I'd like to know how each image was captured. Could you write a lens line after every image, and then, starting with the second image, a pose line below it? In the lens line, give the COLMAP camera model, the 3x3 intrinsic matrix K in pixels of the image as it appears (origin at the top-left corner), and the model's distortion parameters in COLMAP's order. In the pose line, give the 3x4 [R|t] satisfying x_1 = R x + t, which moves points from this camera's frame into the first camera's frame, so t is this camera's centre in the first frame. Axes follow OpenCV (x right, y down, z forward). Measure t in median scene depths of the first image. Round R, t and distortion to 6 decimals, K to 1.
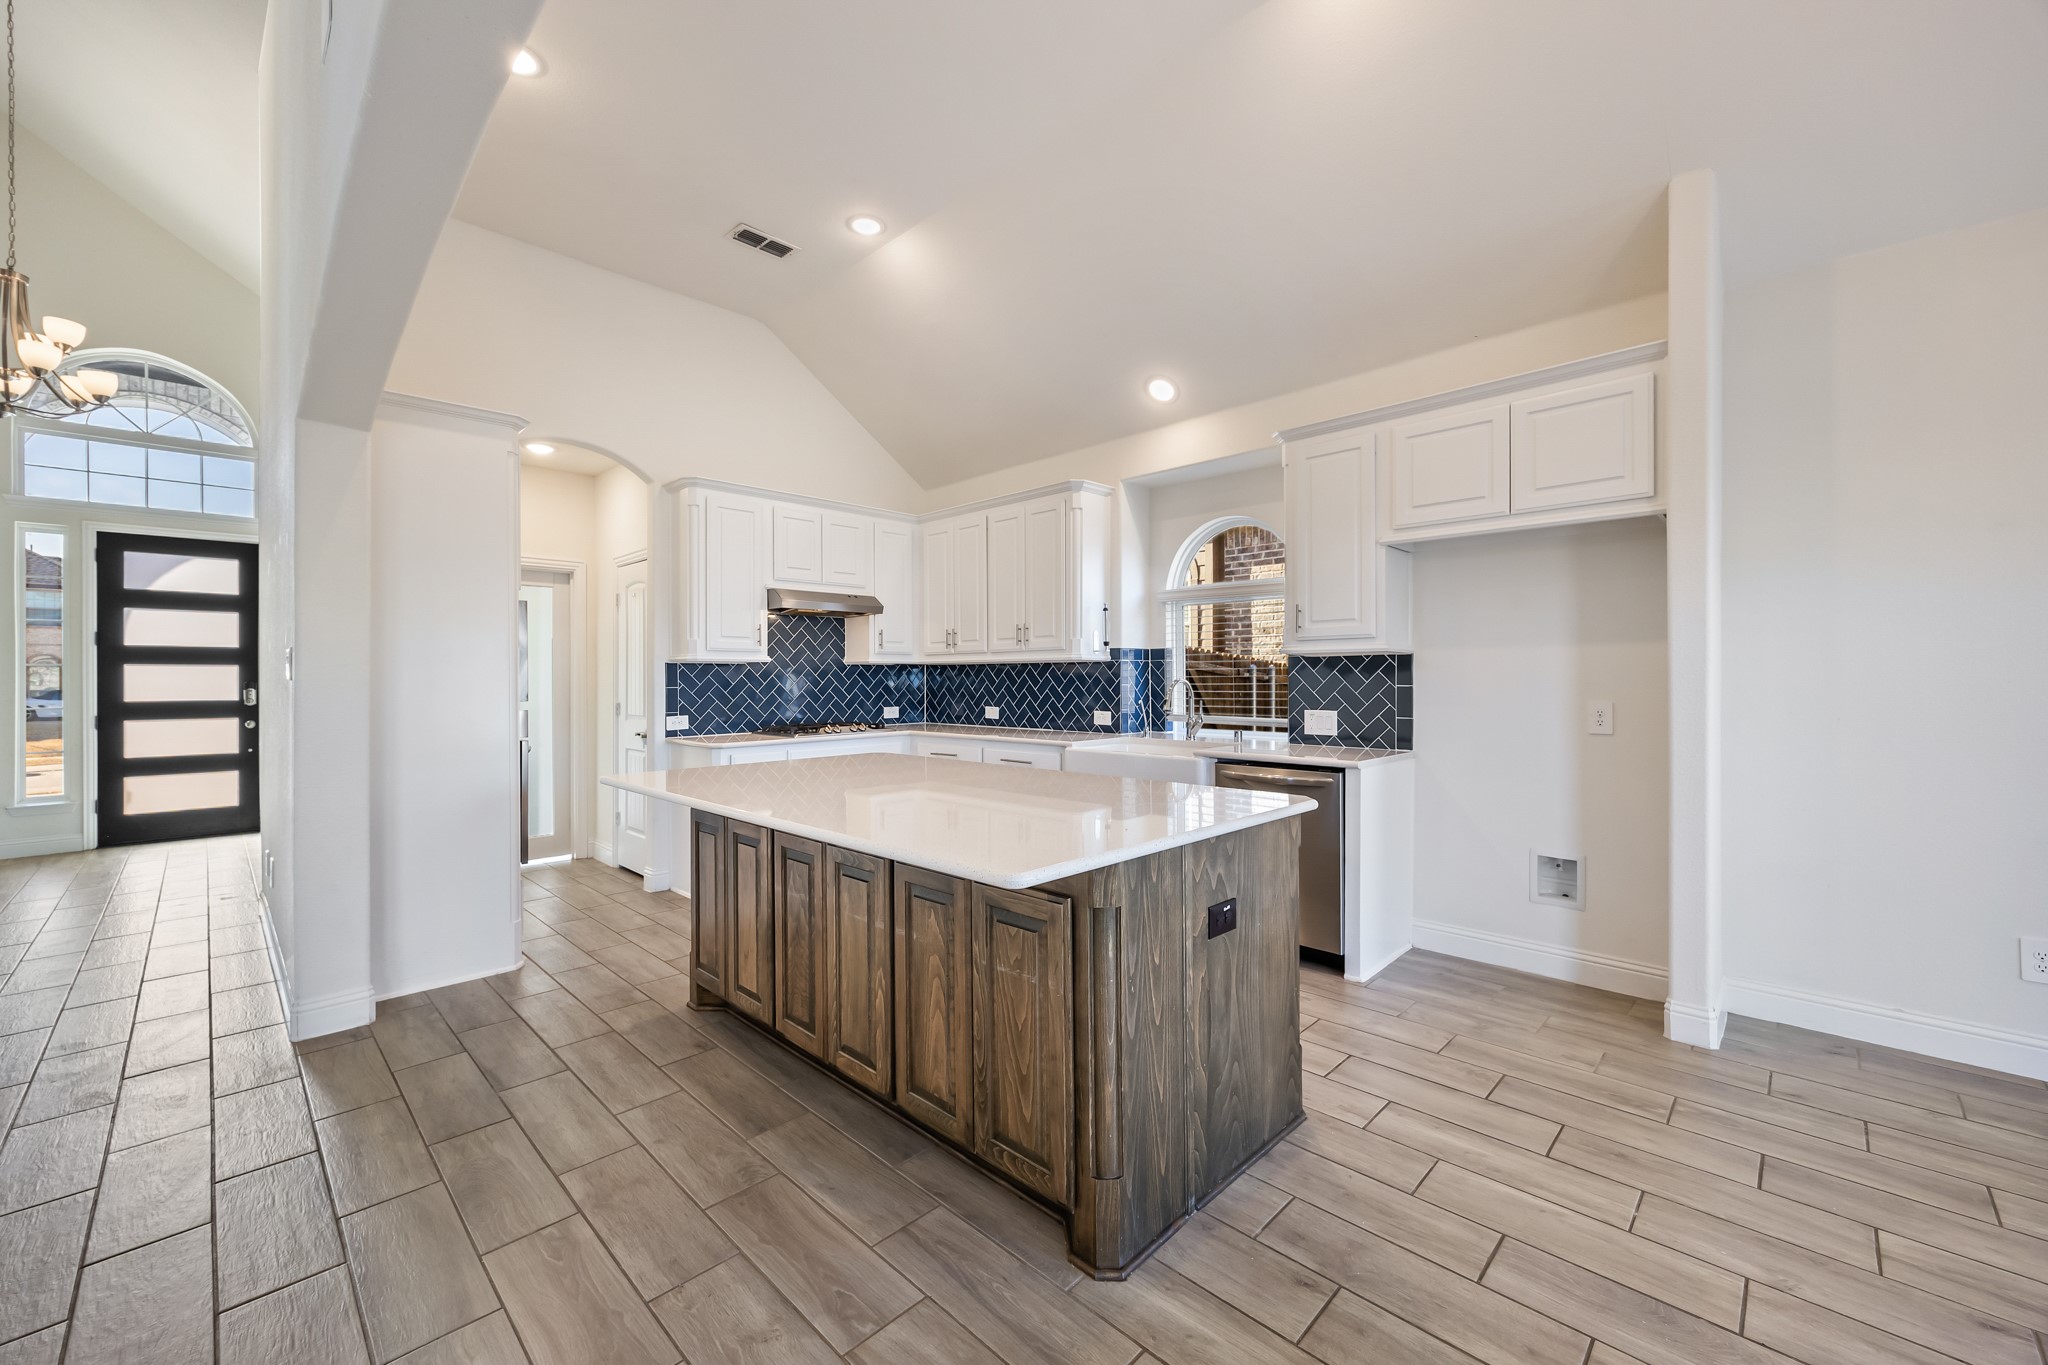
lens RADIAL K [[794.1, 0, 1025.1], [0, 794.1, 676.8], [0, 0, 1]] dist [-0.003255, -0.000237]
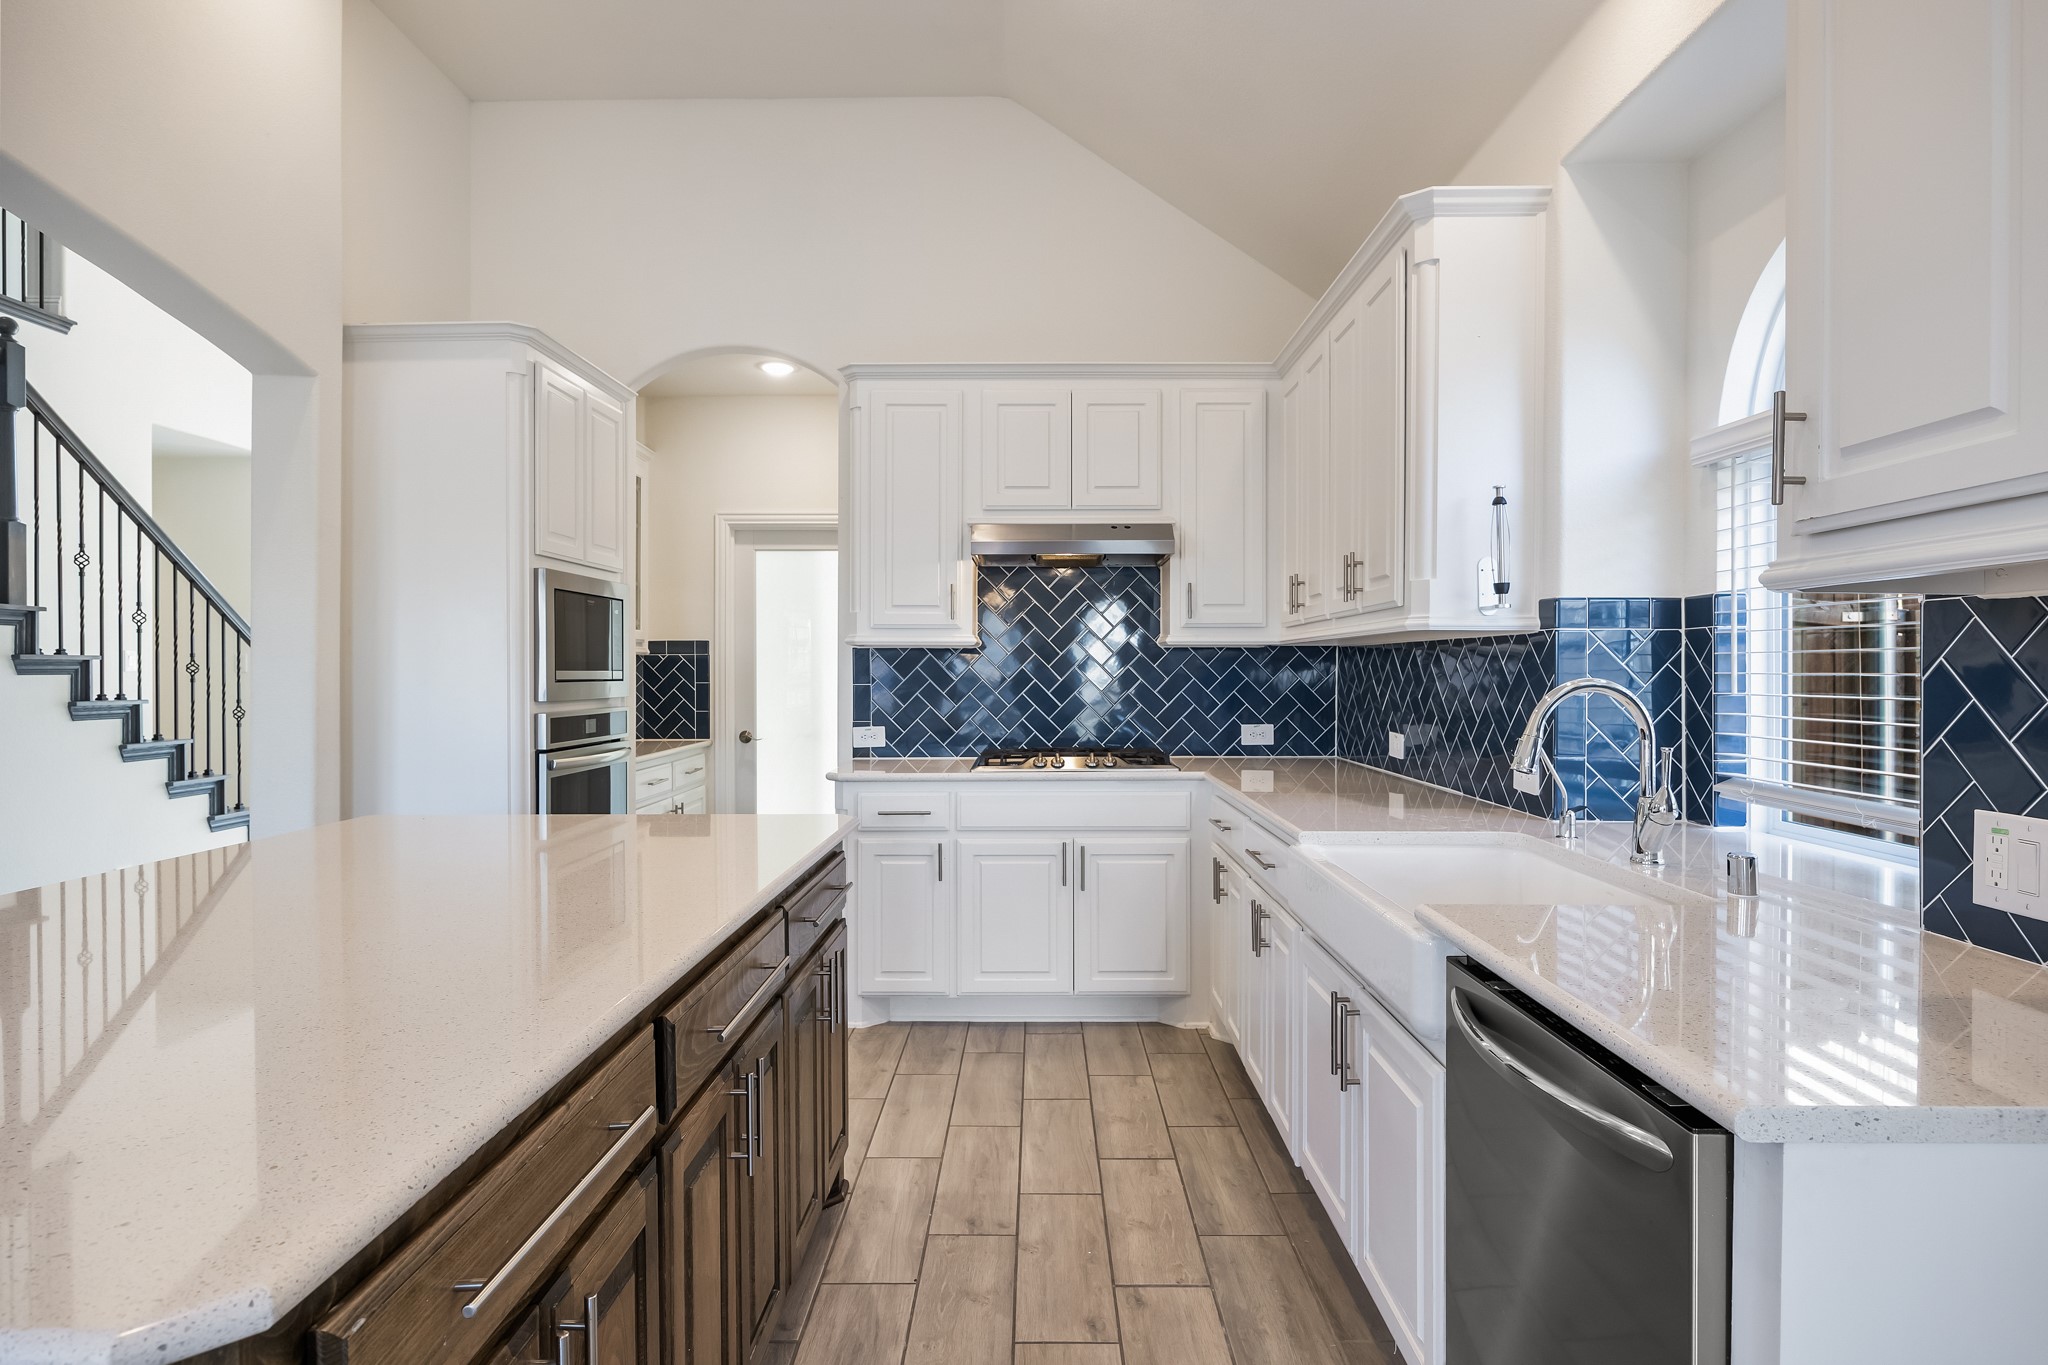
lens RADIAL K [[1131.7, 0, 1018.6], [0, 1131.7, 669.6], [0, 0, 1]] dist [0.034133, 0.000618]
pose [[0.680643, 0.004629, -0.732601, 0.339768], [-0.000047, 0.999980, 0.006274, -0.005064], [0.732615, -0.004236, 0.680630, 0.418910]]
